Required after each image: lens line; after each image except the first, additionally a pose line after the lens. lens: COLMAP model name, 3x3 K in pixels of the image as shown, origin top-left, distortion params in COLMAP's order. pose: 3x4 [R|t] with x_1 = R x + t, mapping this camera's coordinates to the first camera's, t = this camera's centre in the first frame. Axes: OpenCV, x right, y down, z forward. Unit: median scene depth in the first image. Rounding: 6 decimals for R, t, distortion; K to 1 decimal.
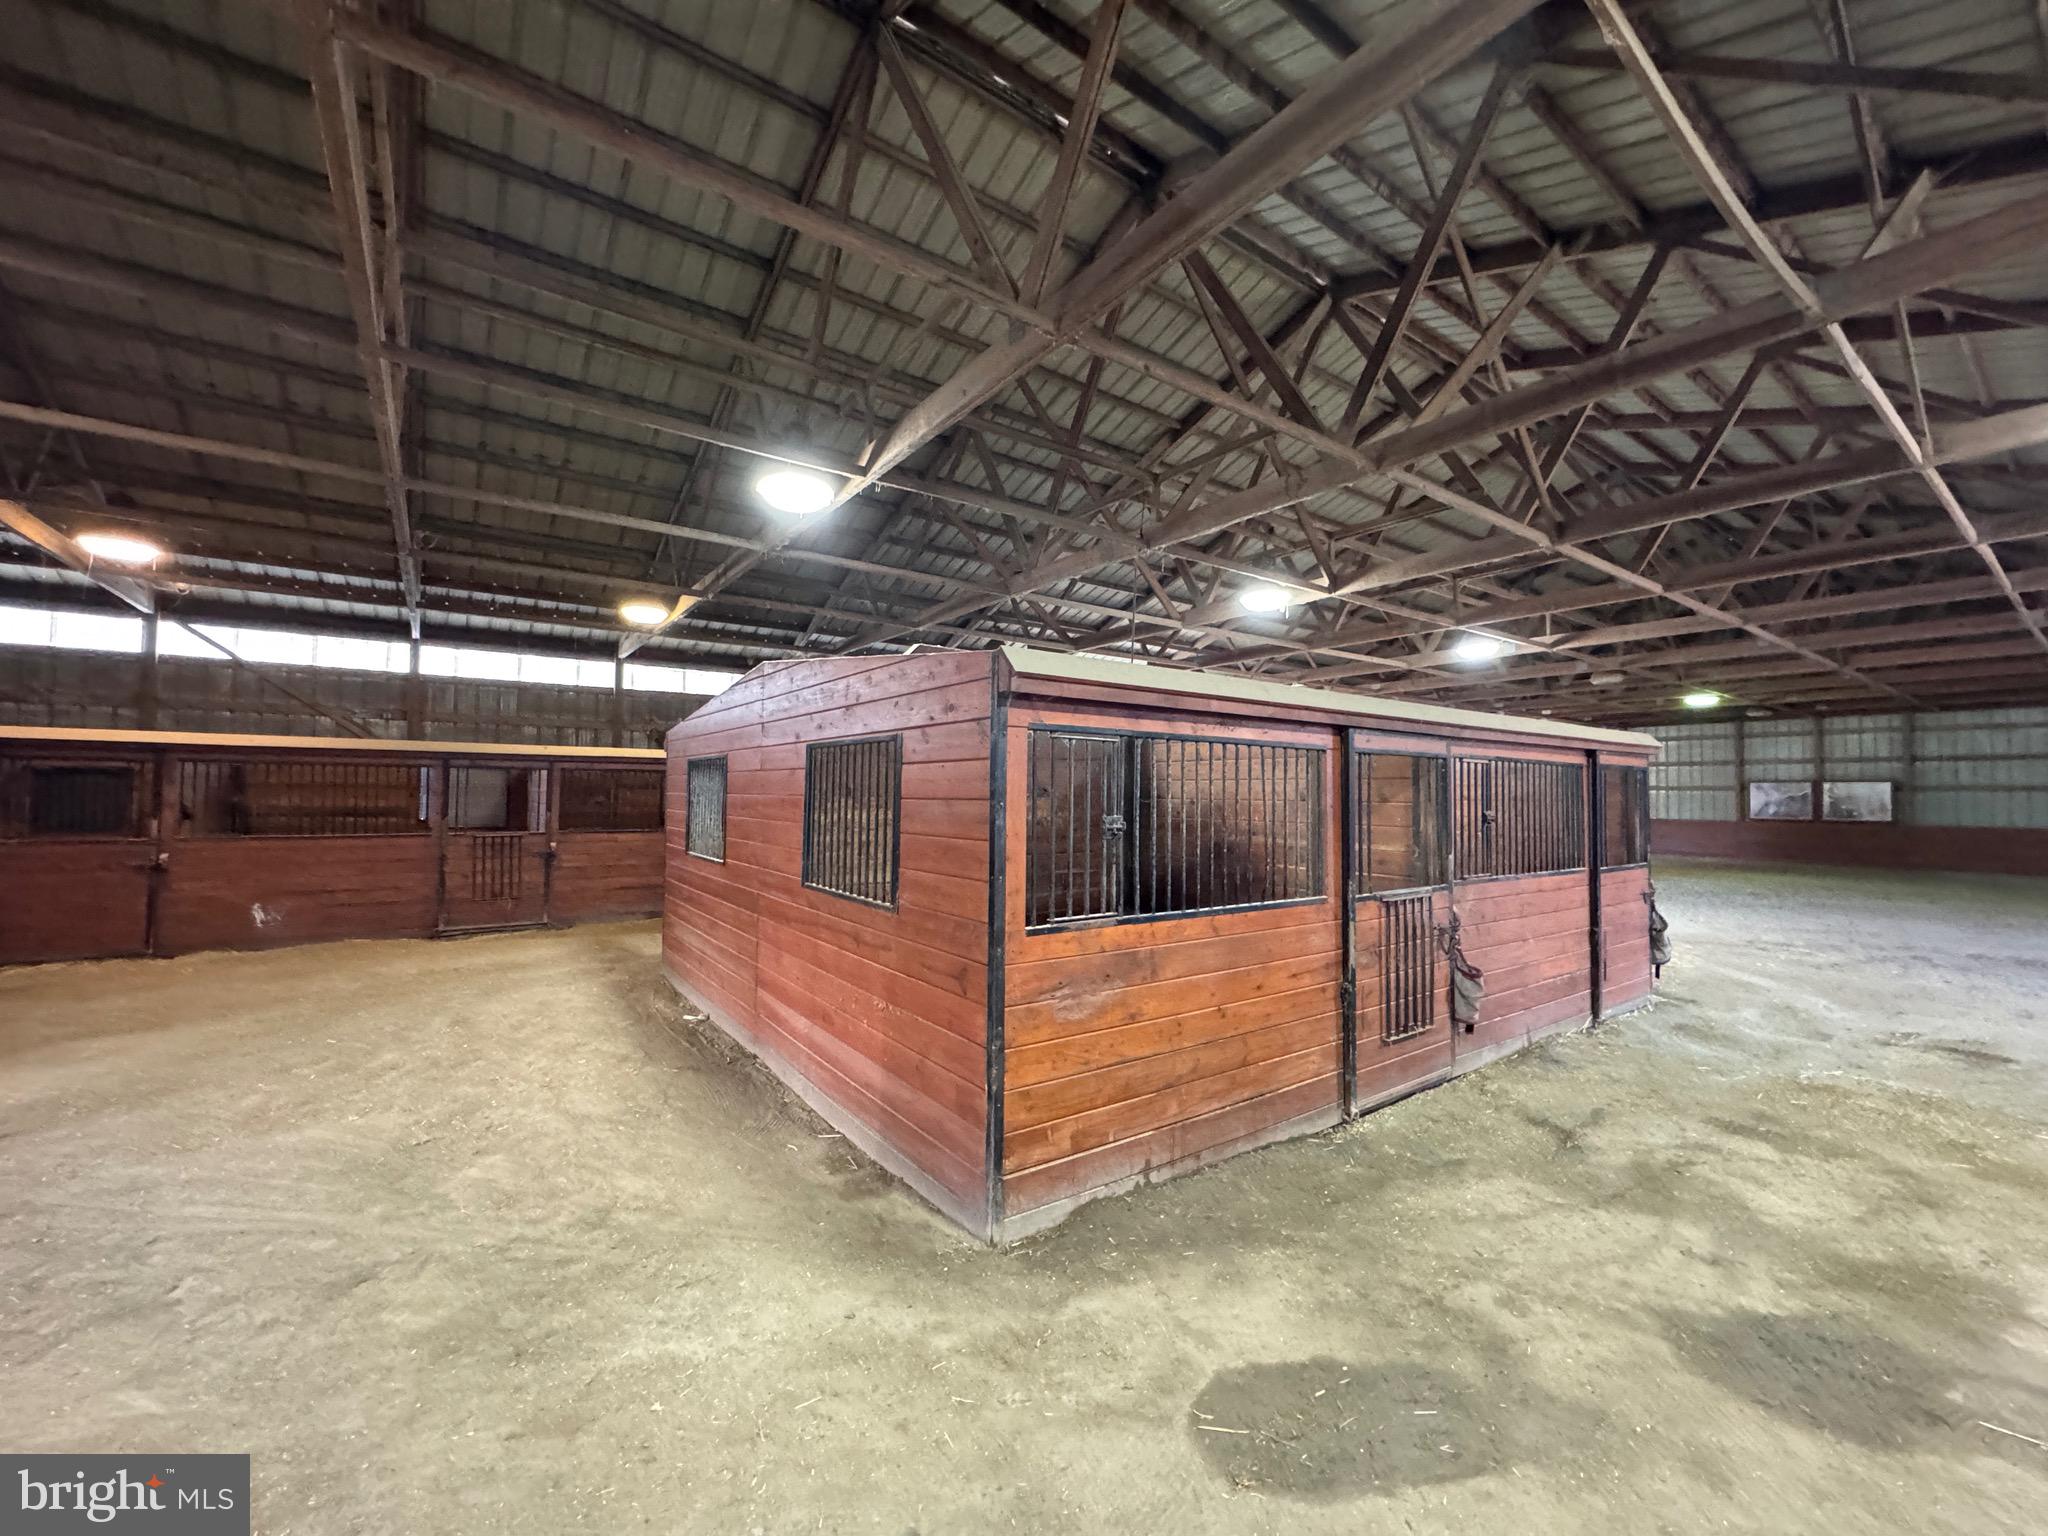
lens RADIAL K [[814.0, 0, 1024.0], [0, 814.0, 768.0], [0, 0, 1]] dist [-0.003239, 0.000328]
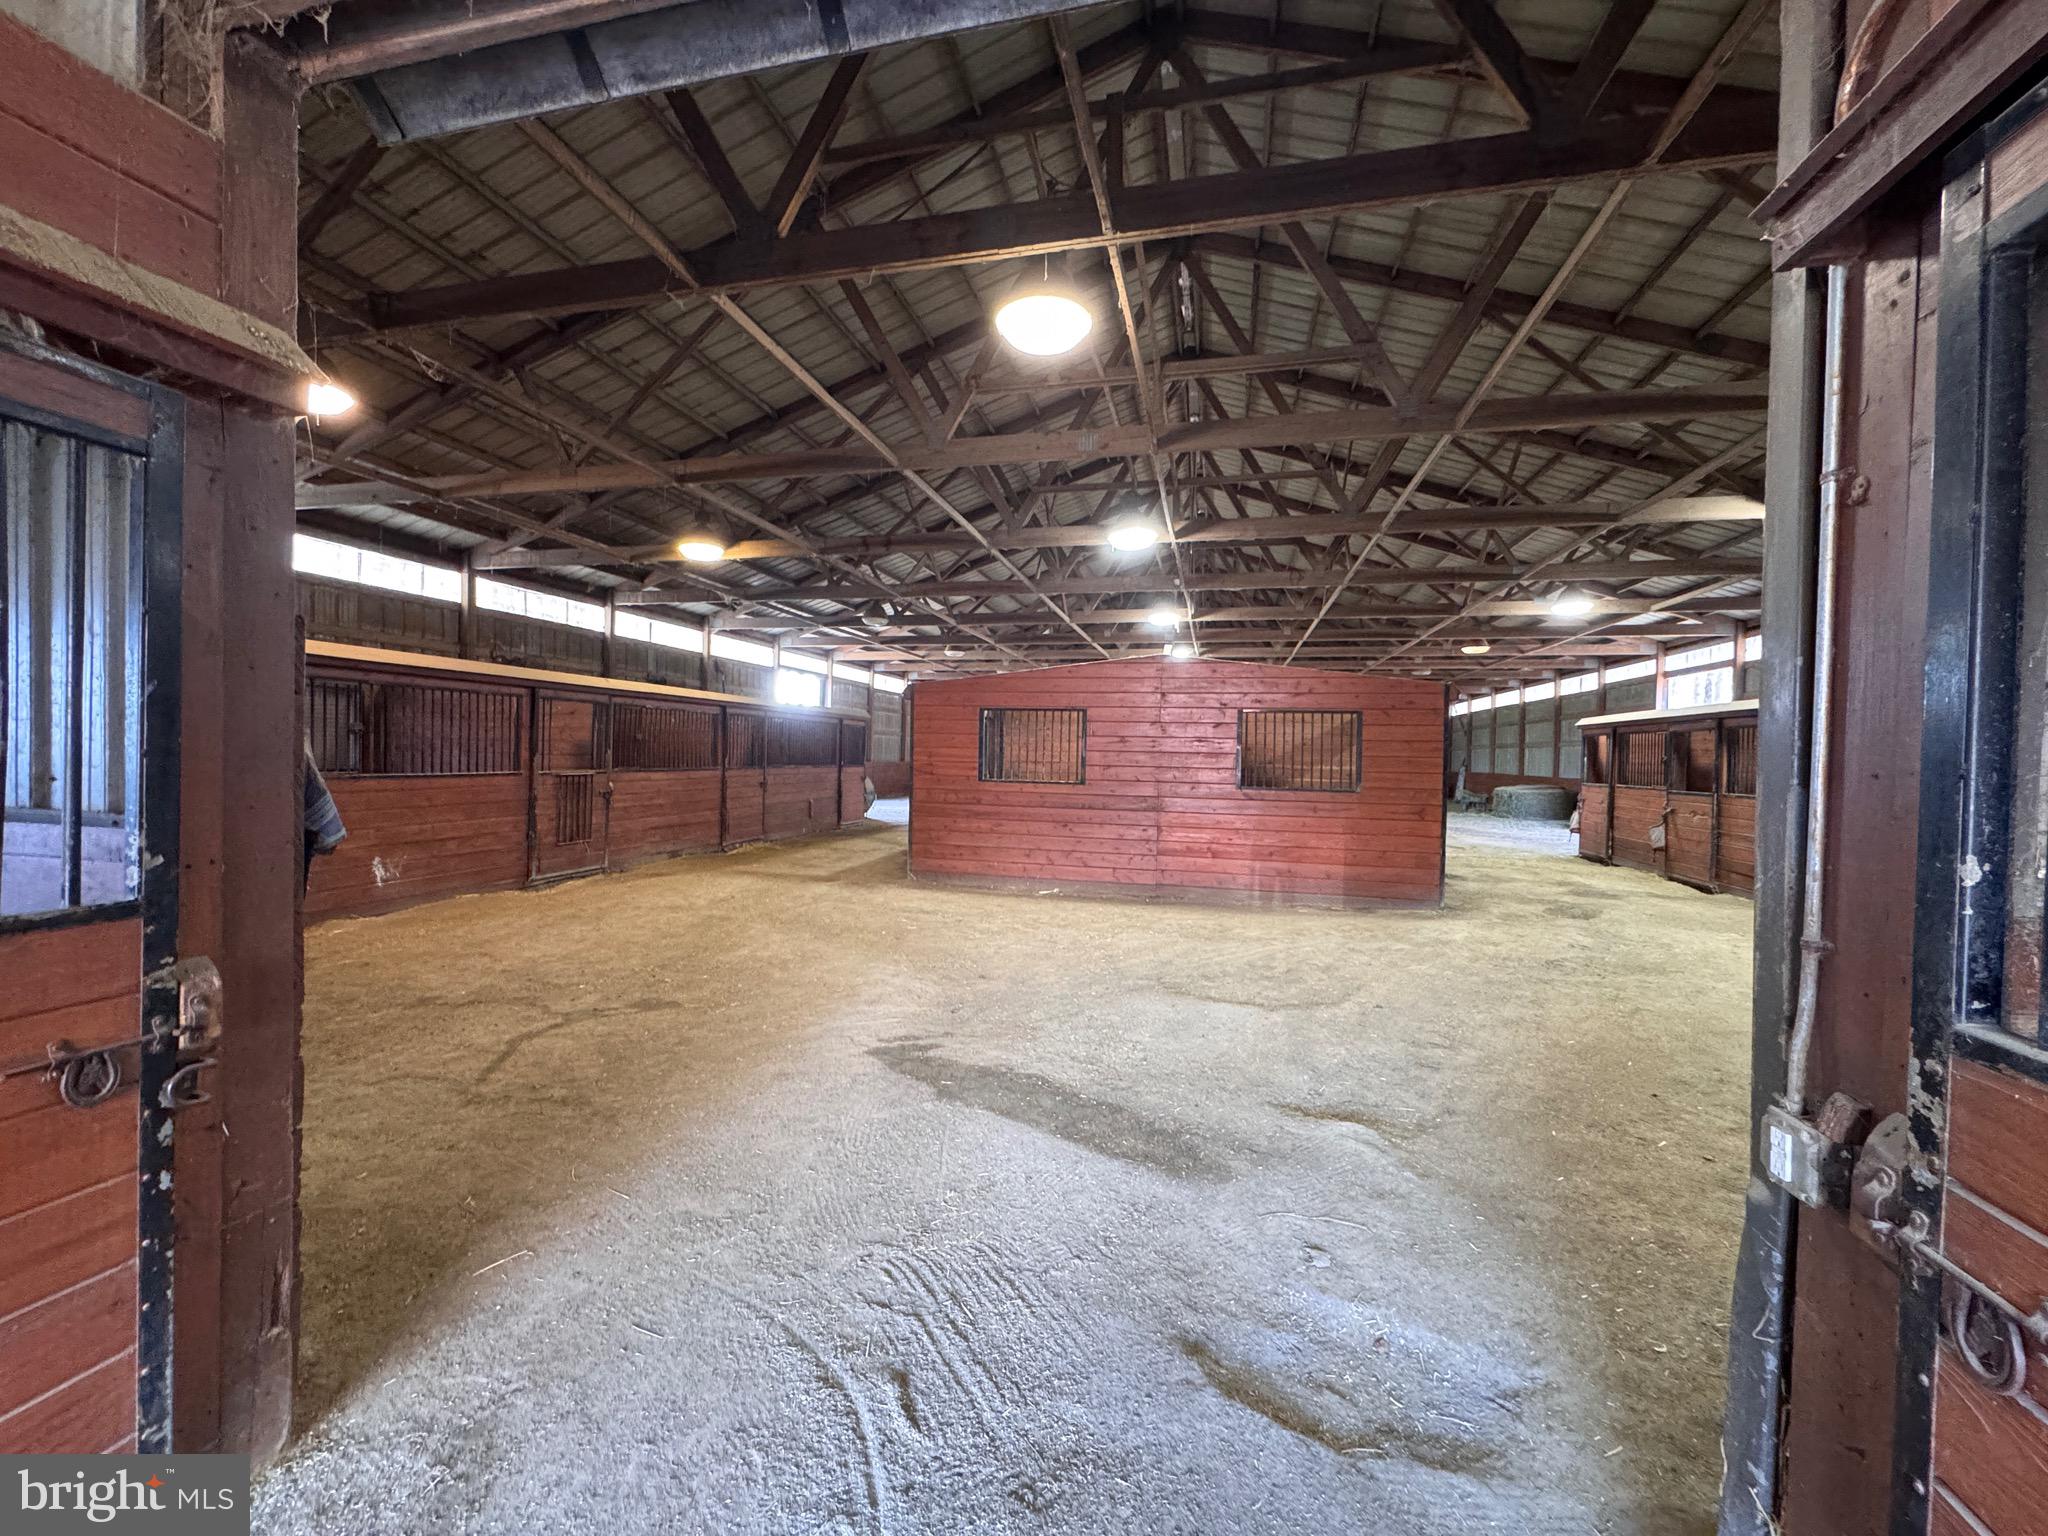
lens RADIAL K [[814.0, 0, 1024.0], [0, 814.0, 768.0], [0, 0, 1]] dist [-0.003239, 0.000328]
pose [[0.756103, -0.004506, 0.654437, -0.879512], [-0.035242, 0.998245, 0.047589, 0.014556], [-0.653503, -0.059046, 0.754617, -0.025103]]
